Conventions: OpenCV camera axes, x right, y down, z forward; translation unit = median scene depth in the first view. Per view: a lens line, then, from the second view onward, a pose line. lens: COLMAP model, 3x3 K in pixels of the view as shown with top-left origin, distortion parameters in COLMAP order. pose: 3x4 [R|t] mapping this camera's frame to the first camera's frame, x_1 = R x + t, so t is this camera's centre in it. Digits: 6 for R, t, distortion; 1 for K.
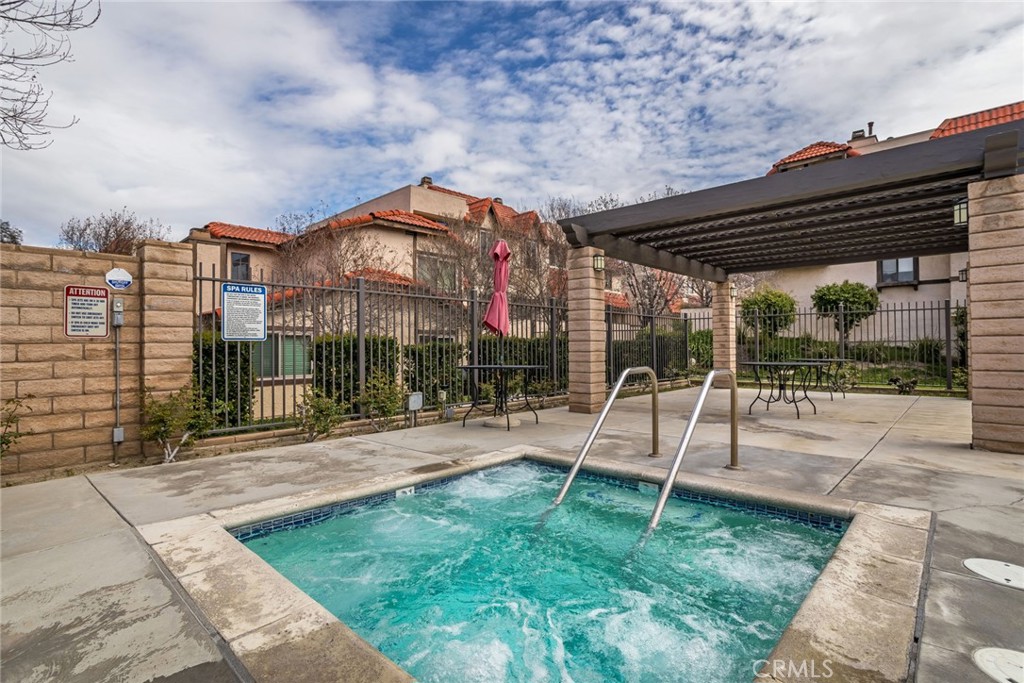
lens RADIAL K [[481.7, 0, 508.8], [0, 481.7, 339.5], [0, 0, 1]] dist [-0.039535, 0.027709]
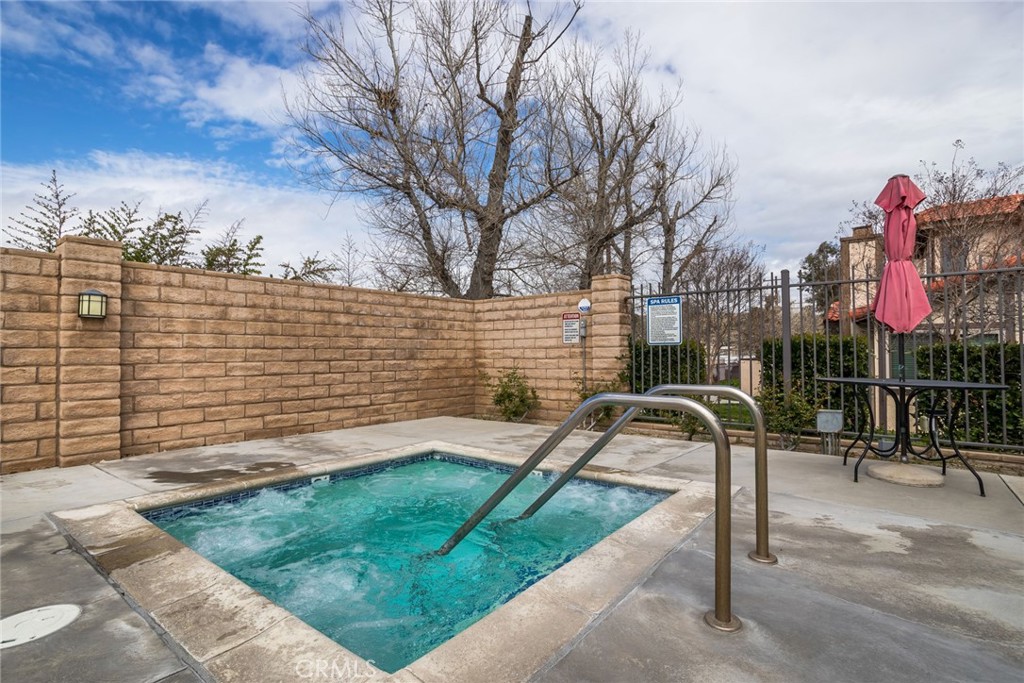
lens RADIAL K [[481.7, 0, 508.8], [0, 481.7, 339.5], [0, 0, 1]] dist [-0.039535, 0.027709]
pose [[0.106383, -0.023065, -0.994058, 0.717950], [0.013489, 0.999672, -0.021751, 0.011801], [0.994234, -0.011095, 0.106659, 0.613399]]
